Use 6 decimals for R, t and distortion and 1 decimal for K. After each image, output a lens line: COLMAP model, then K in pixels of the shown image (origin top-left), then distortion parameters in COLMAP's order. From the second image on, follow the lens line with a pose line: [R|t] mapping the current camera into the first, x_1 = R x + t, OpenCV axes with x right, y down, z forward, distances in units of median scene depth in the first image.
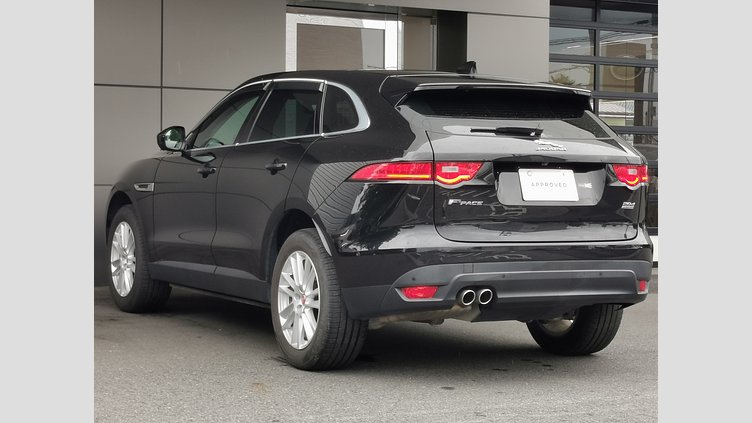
lens RADIAL K [[2086.5, 0, 376.1], [0, 2086.5, 211.6], [0, 0, 1]] dist [-0.094467, 0.000000]
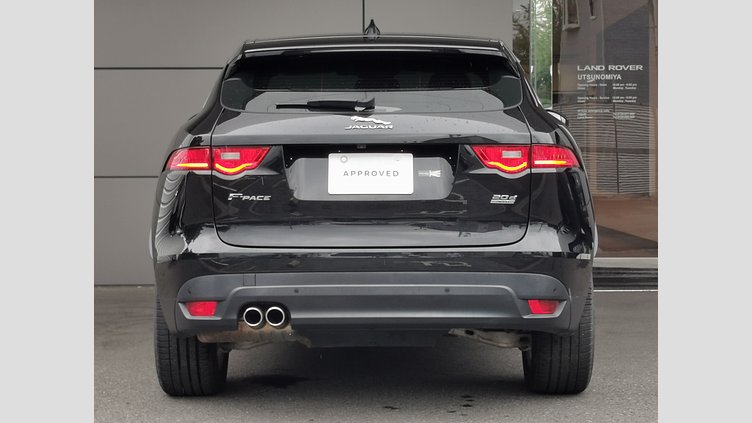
lens RADIAL K [[1940.4, 0, 376.0], [0, 1940.4, 211.5], [0, 0, 1]] dist [0.125428, 0.000000]
pose [[0.810399, -0.000792, -0.585878, 0.509653], [0.004505, 0.999978, 0.004880, -0.002296], [0.585862, -0.006594, 0.810384, 0.420753]]
